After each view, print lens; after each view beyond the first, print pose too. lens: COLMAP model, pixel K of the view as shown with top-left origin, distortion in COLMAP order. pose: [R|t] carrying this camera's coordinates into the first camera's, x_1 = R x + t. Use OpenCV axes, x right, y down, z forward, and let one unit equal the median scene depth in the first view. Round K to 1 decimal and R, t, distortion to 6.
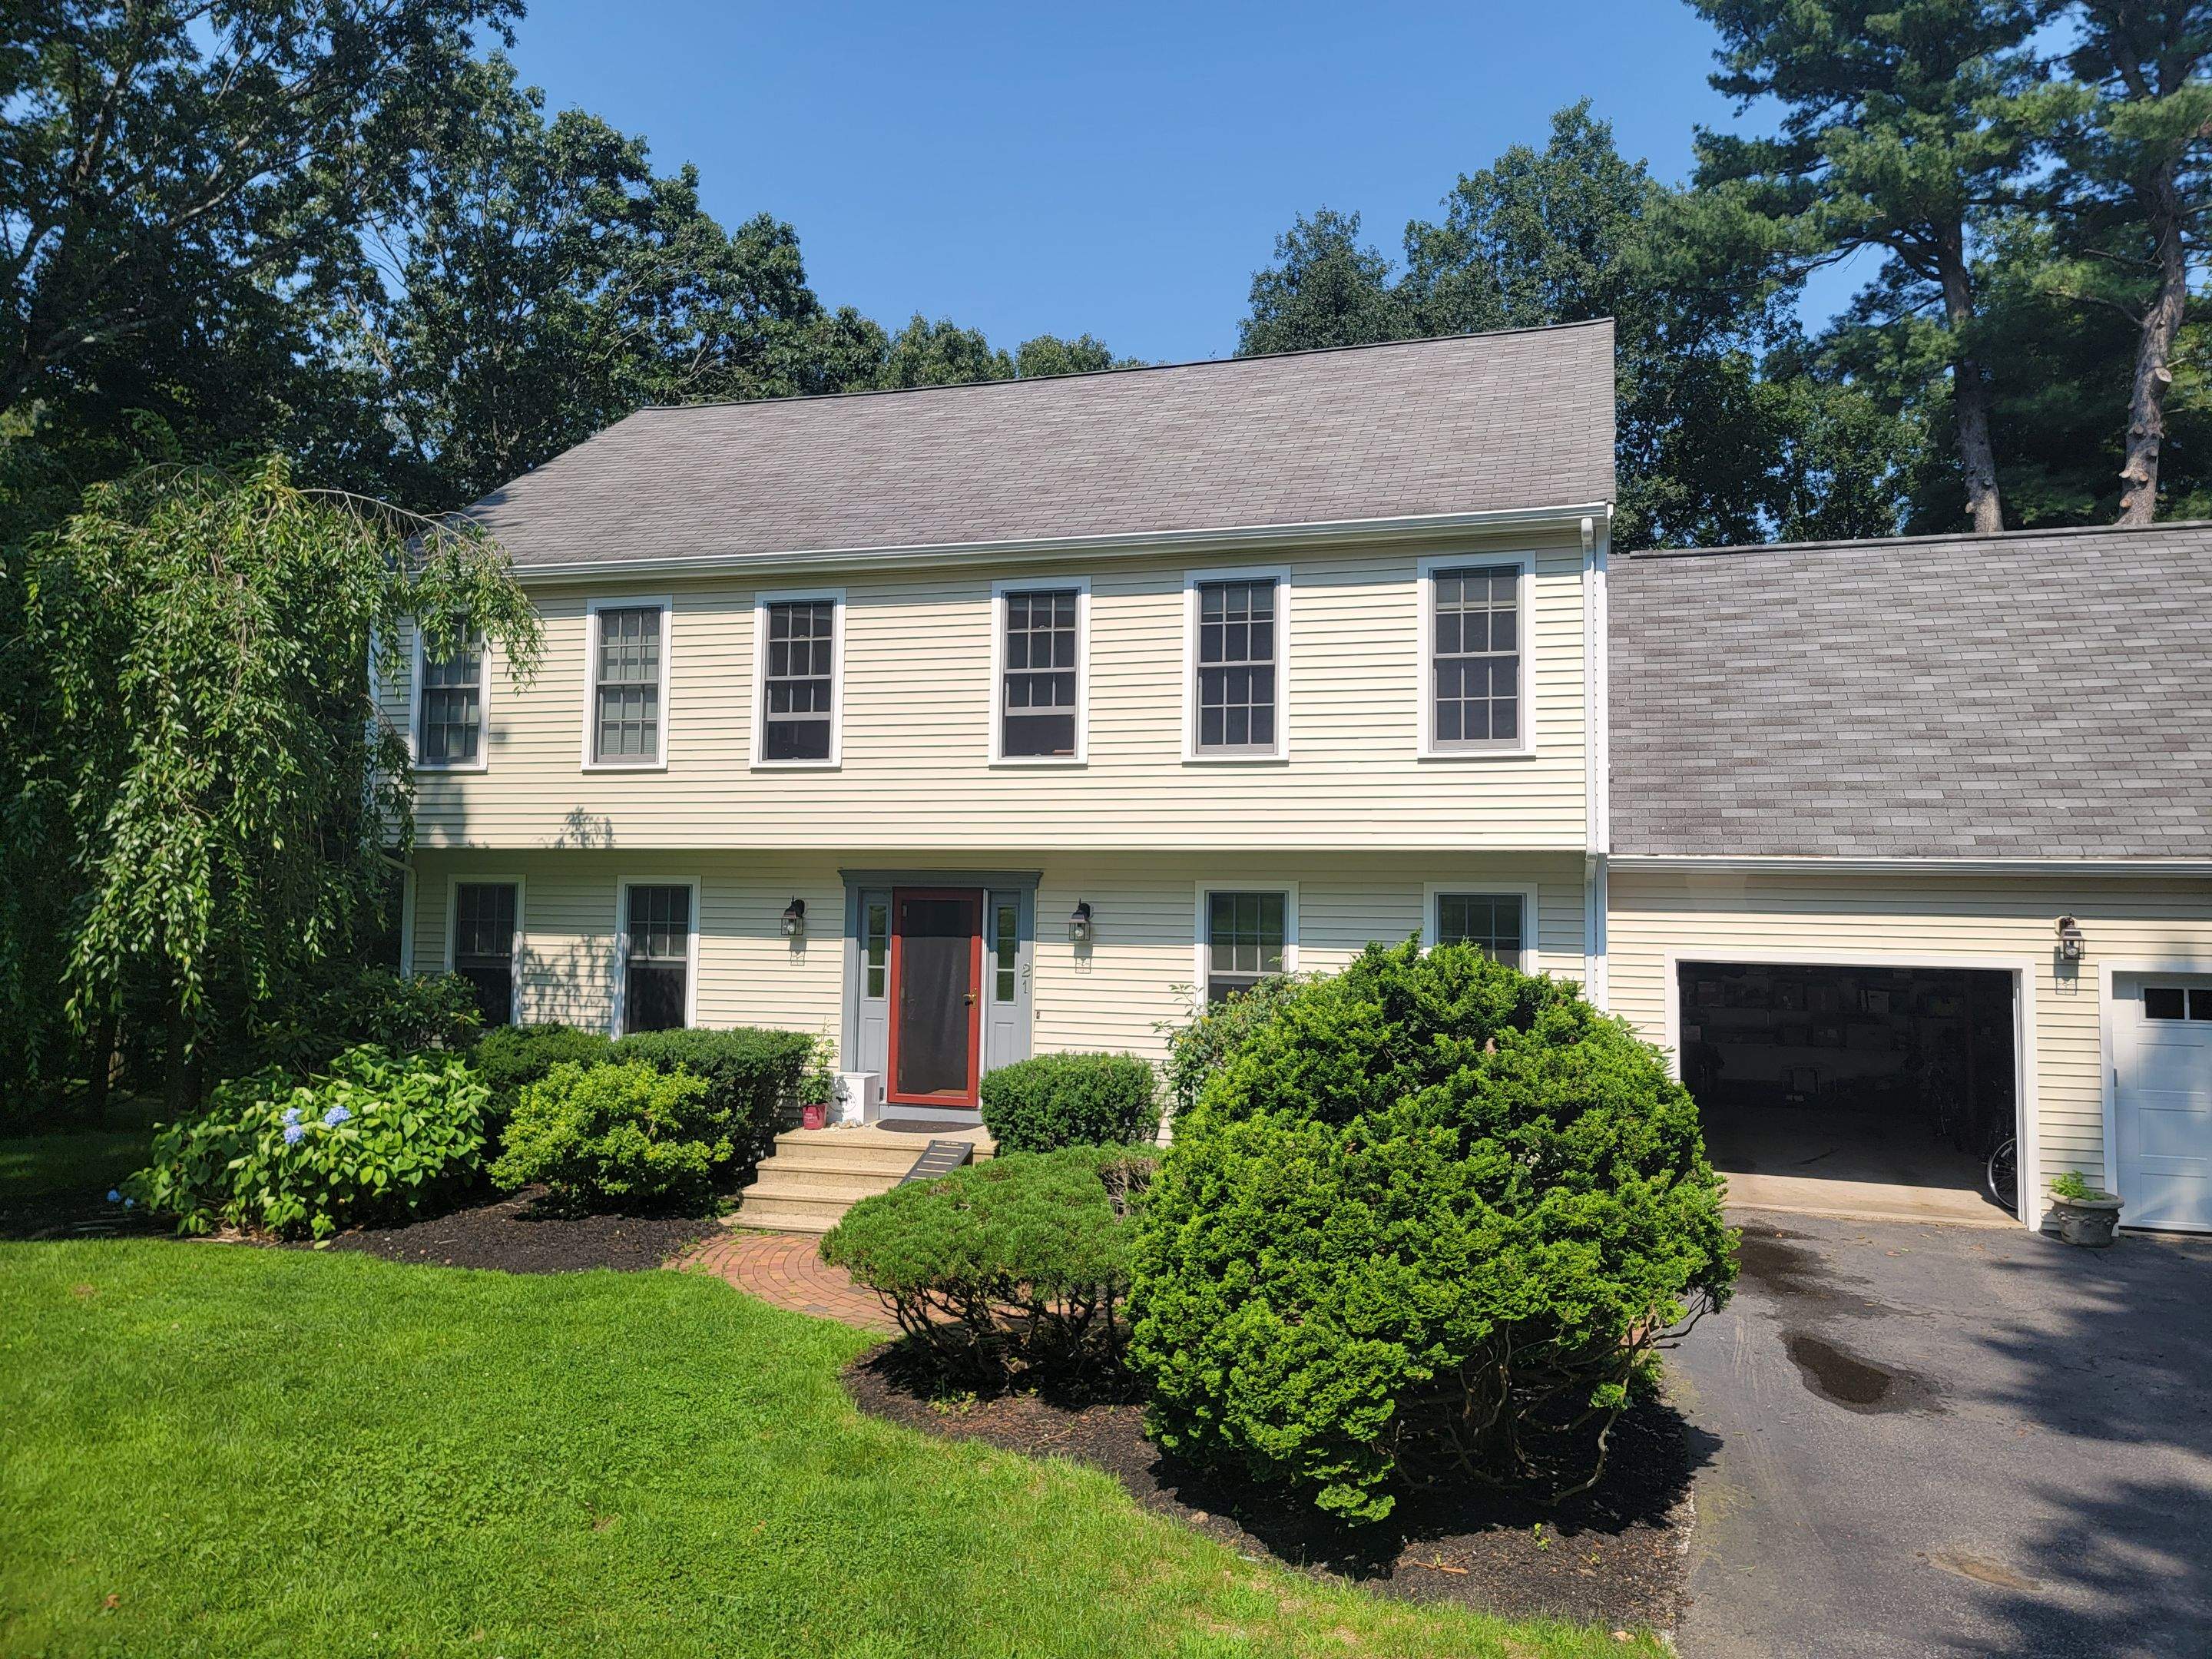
lens RADIAL K [[1517.8, 0, 1133.6], [0, 1517.8, 812.3], [0, 0, 1]] dist [0.080780, -0.055272]
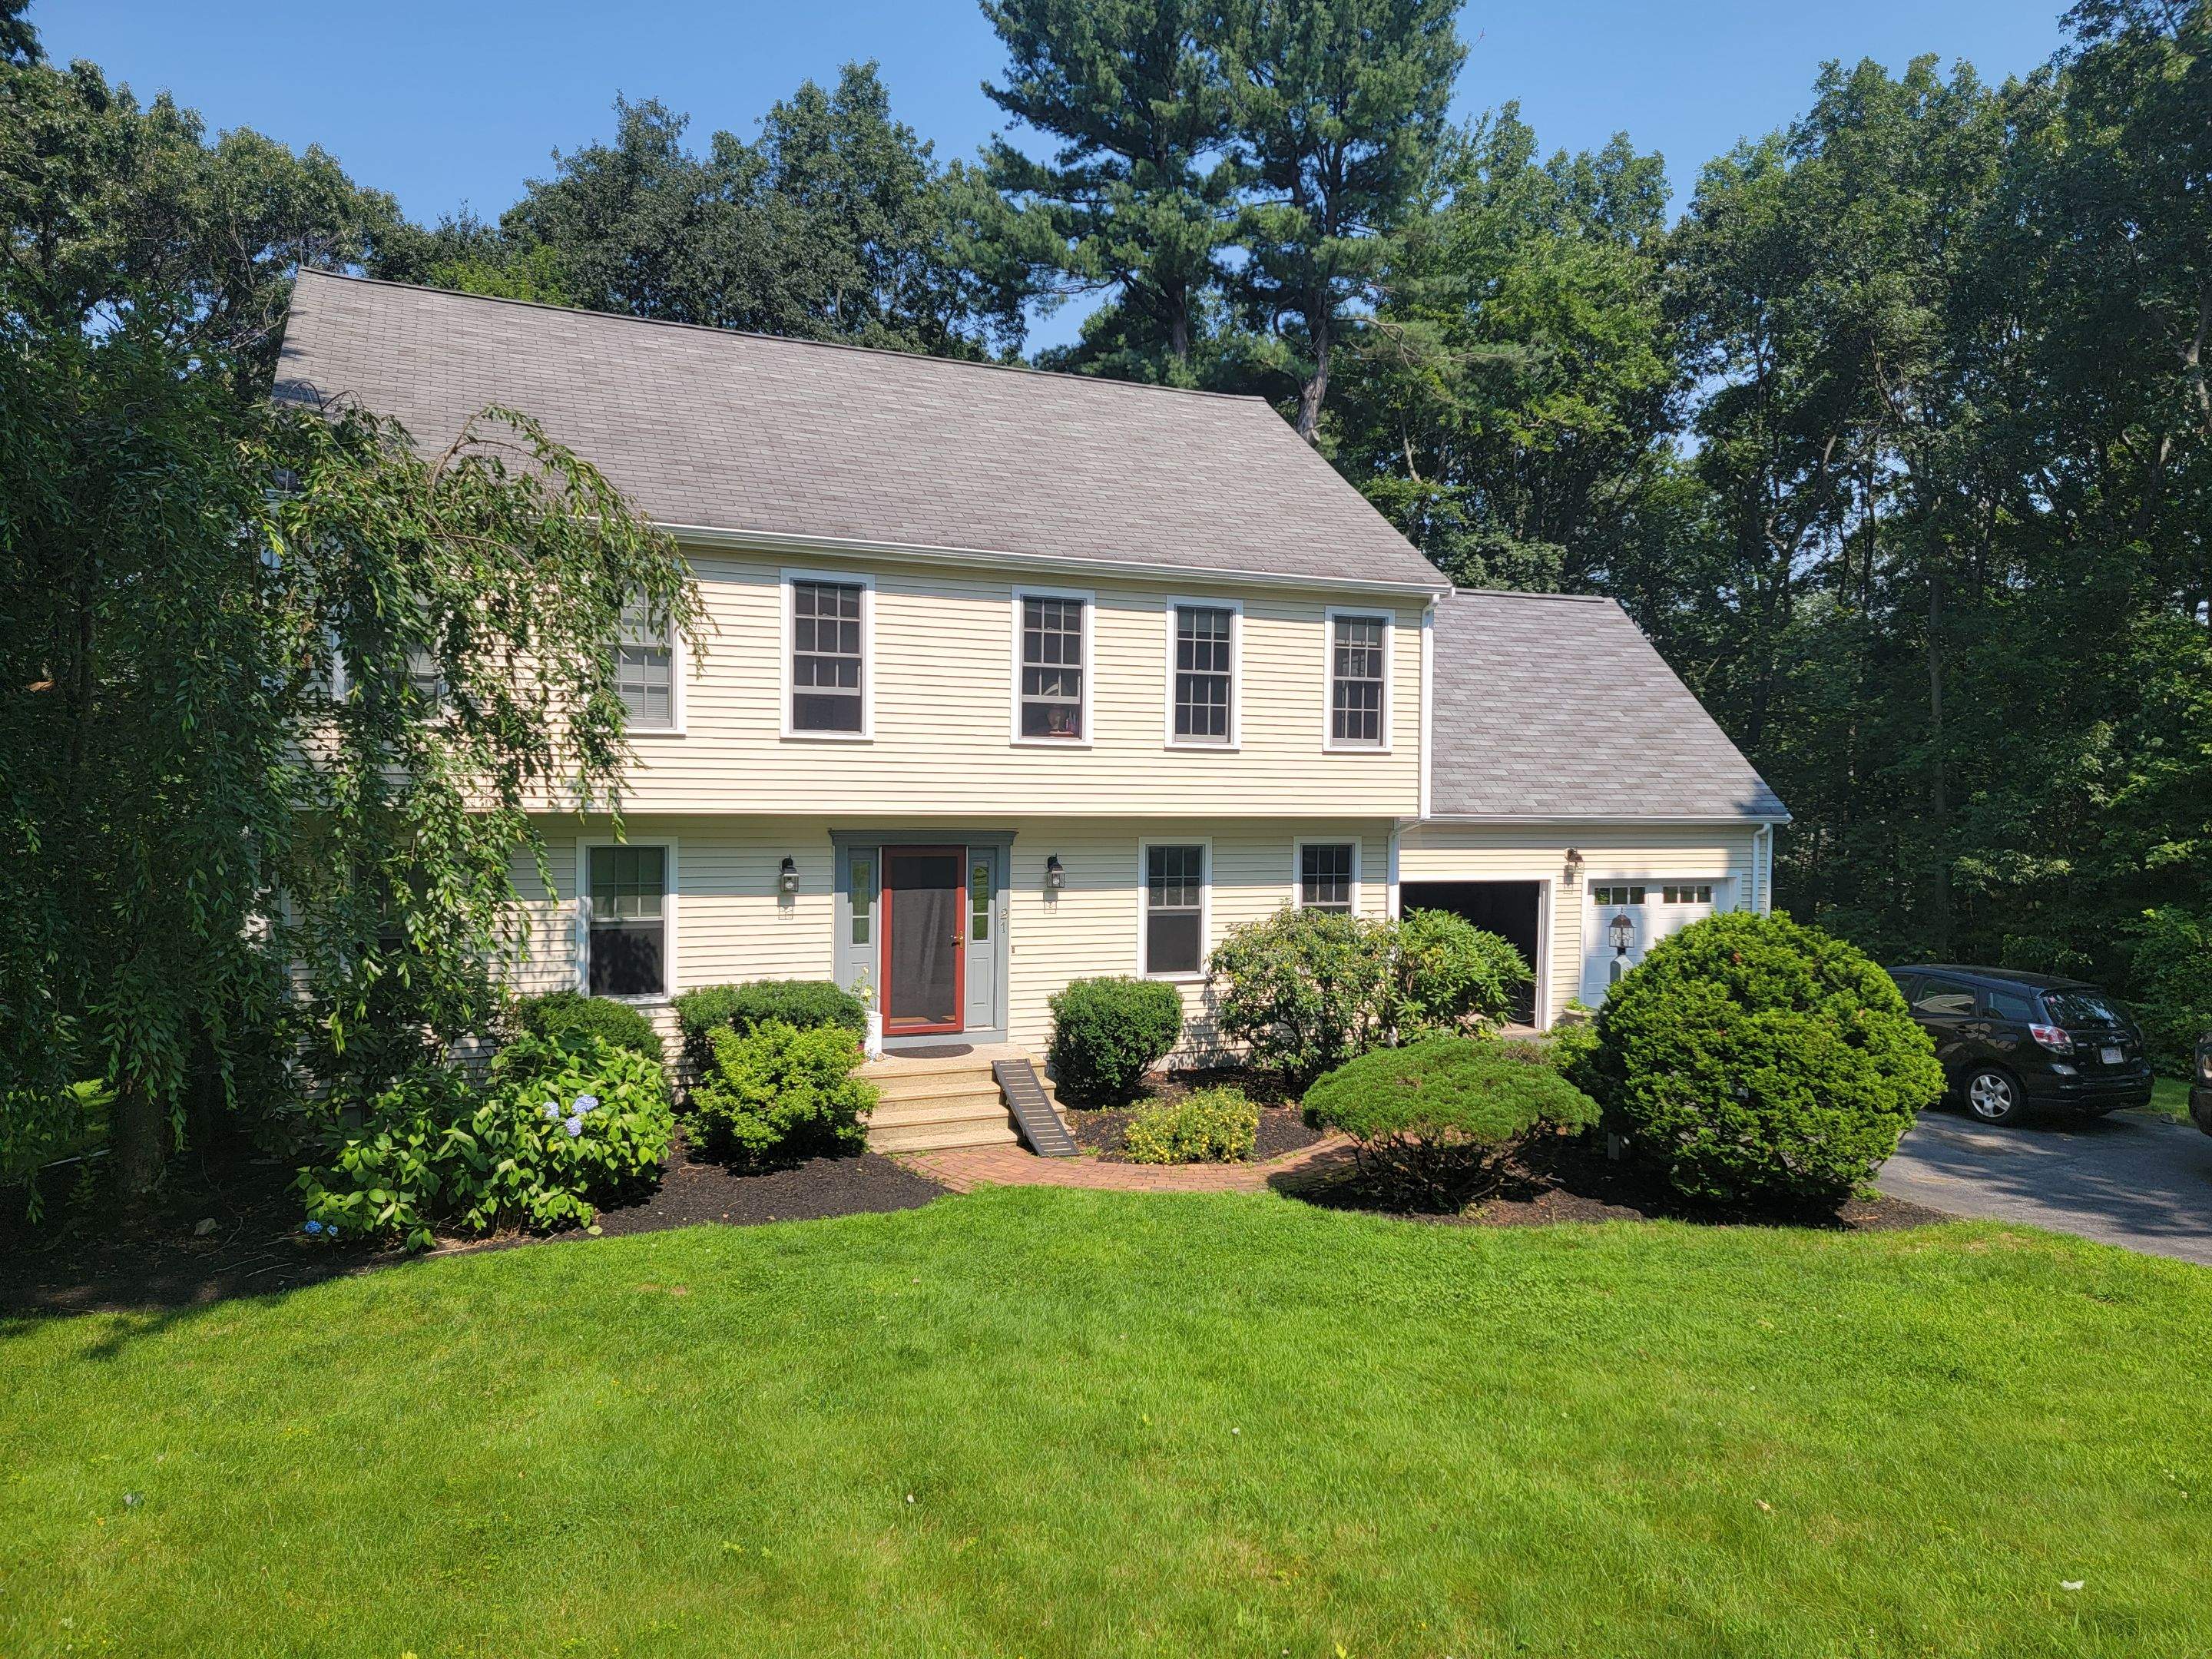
lens RADIAL K [[1517.8, 0, 1109.1], [0, 1517.8, 830.1], [0, 0, 1]] dist [0.080780, -0.055272]
pose [[0.765509, -0.023309, 0.643003, -0.771935], [-0.041906, 0.995416, 0.085974, -0.067012], [-0.642059, -0.092759, 0.761023, 0.049394]]
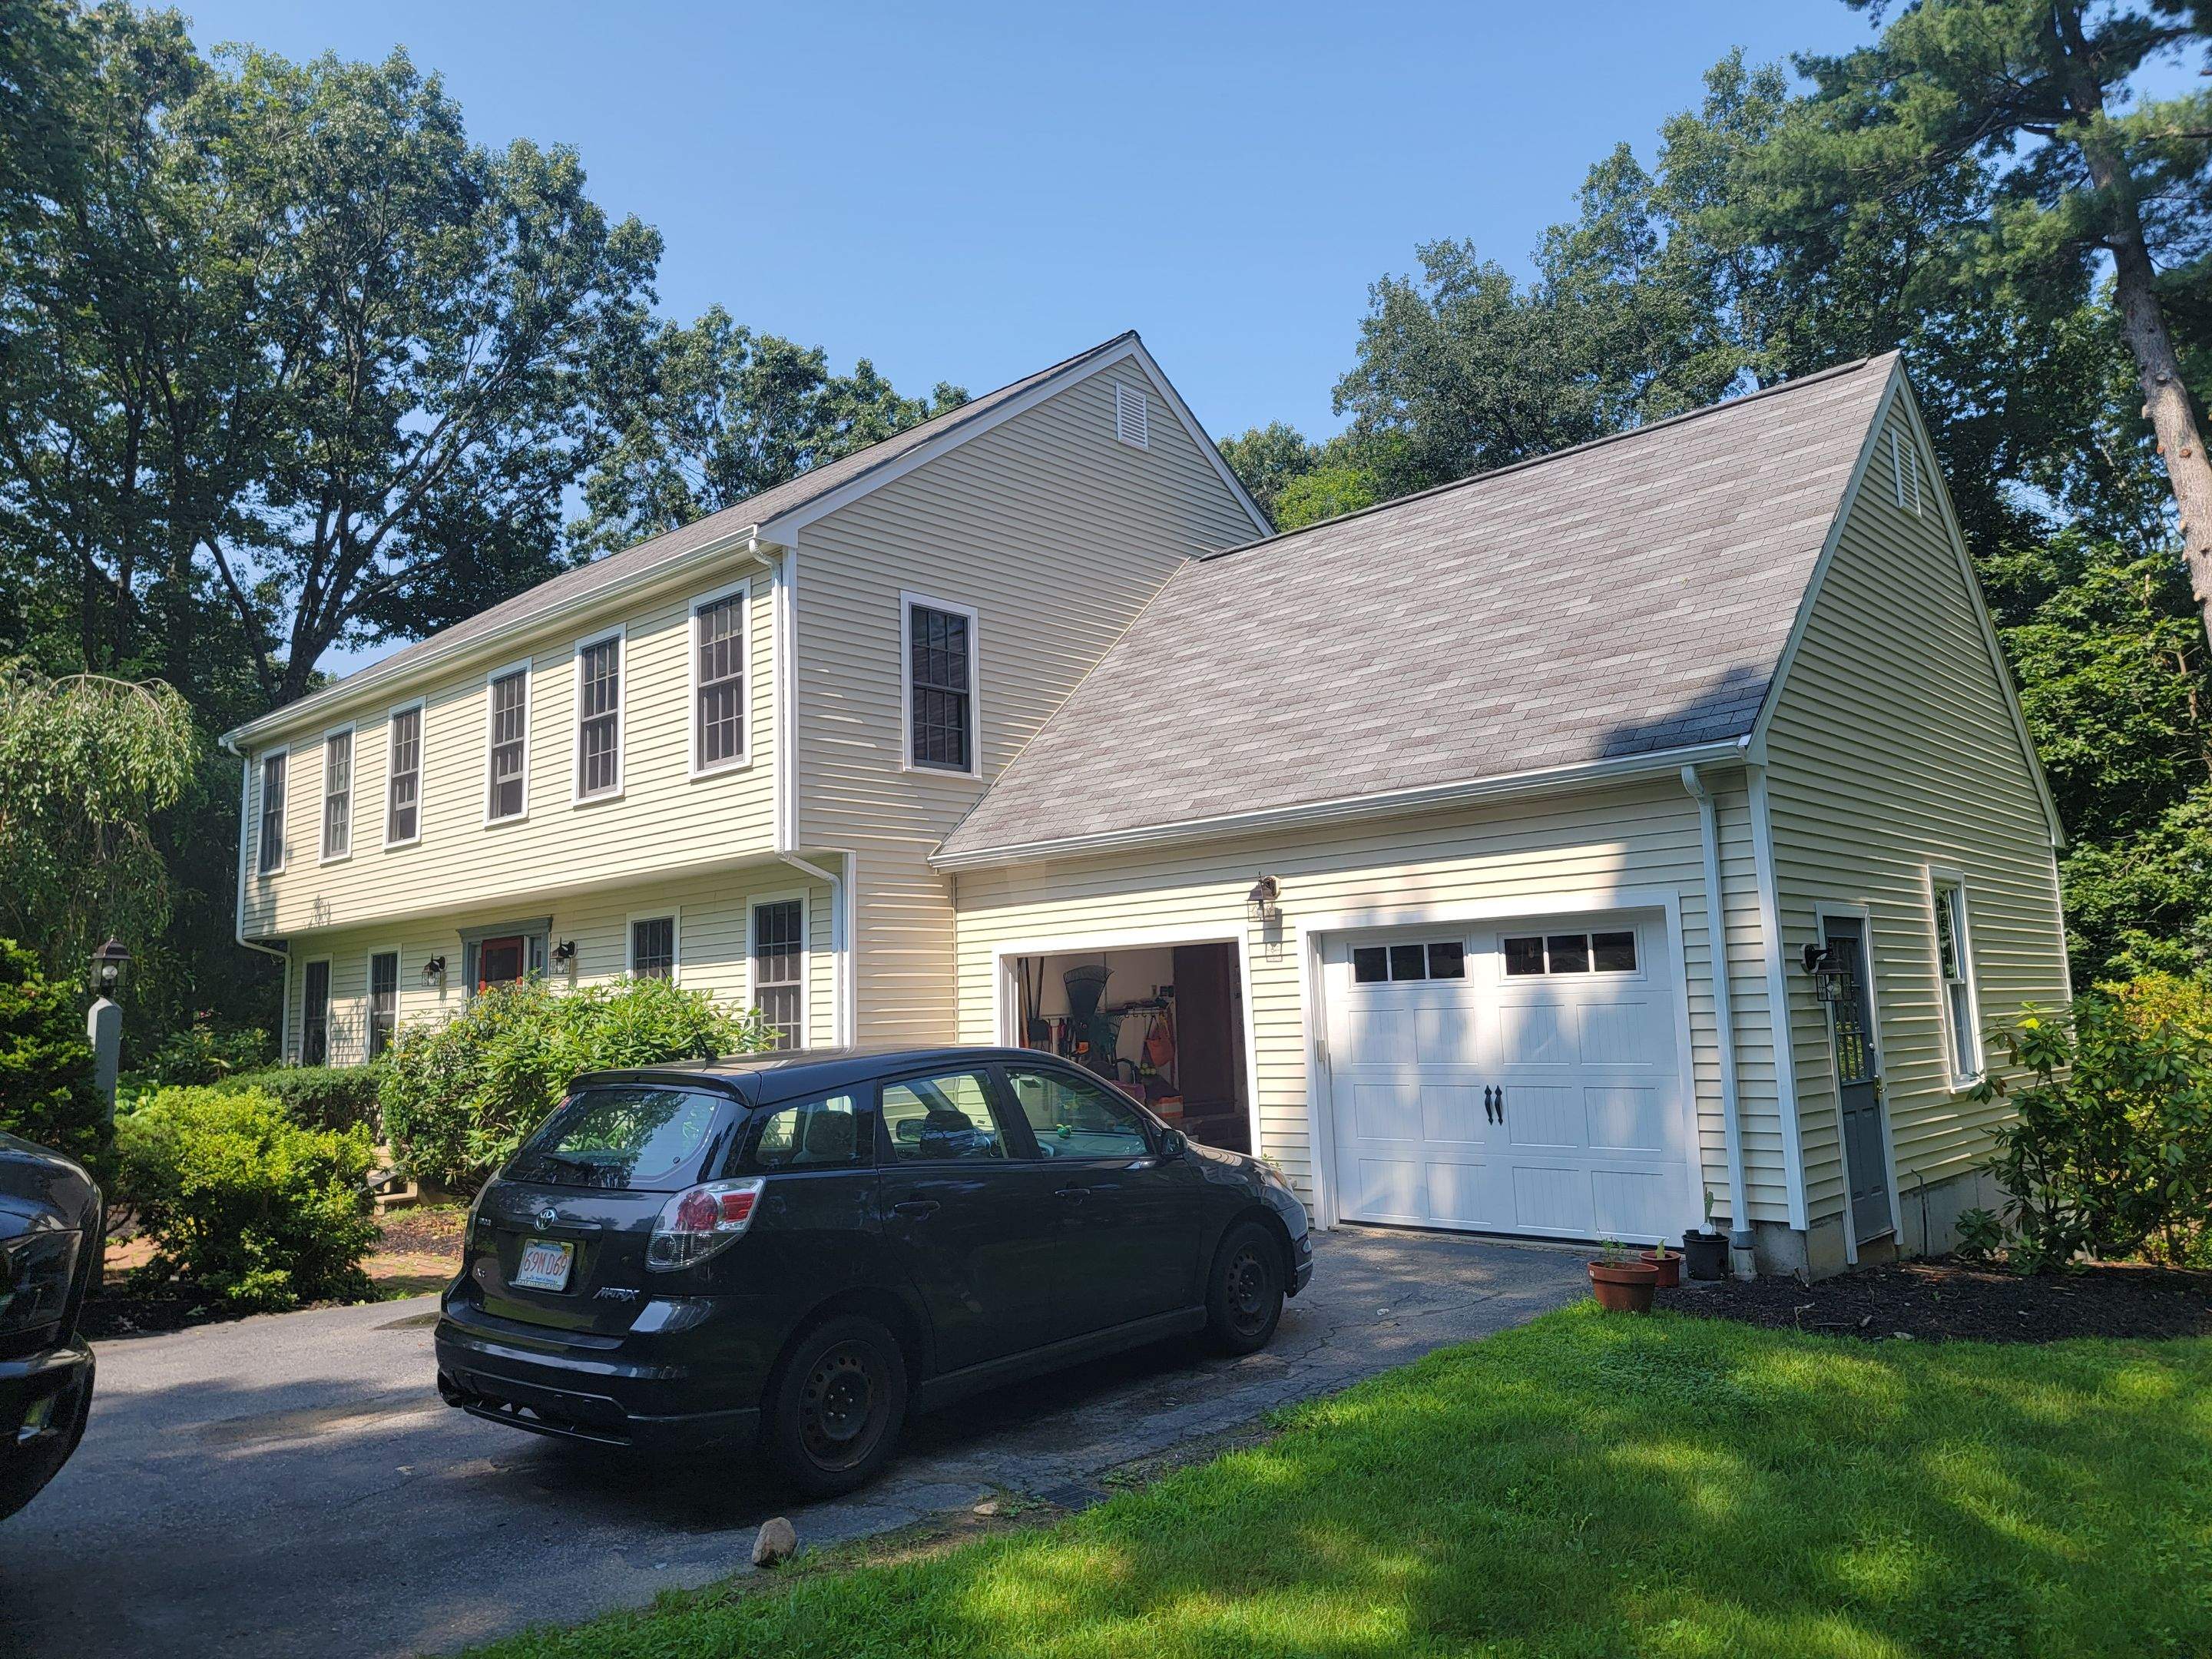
lens RADIAL K [[1517.8, 0, 1097.5], [0, 1517.8, 815.0], [0, 0, 1]] dist [0.080780, -0.055272]
pose [[0.903829, -0.101933, -0.415575, 0.799822], [0.077287, 0.994127, -0.075752, 0.082541], [0.420856, 0.036349, 0.906399, 0.125386]]
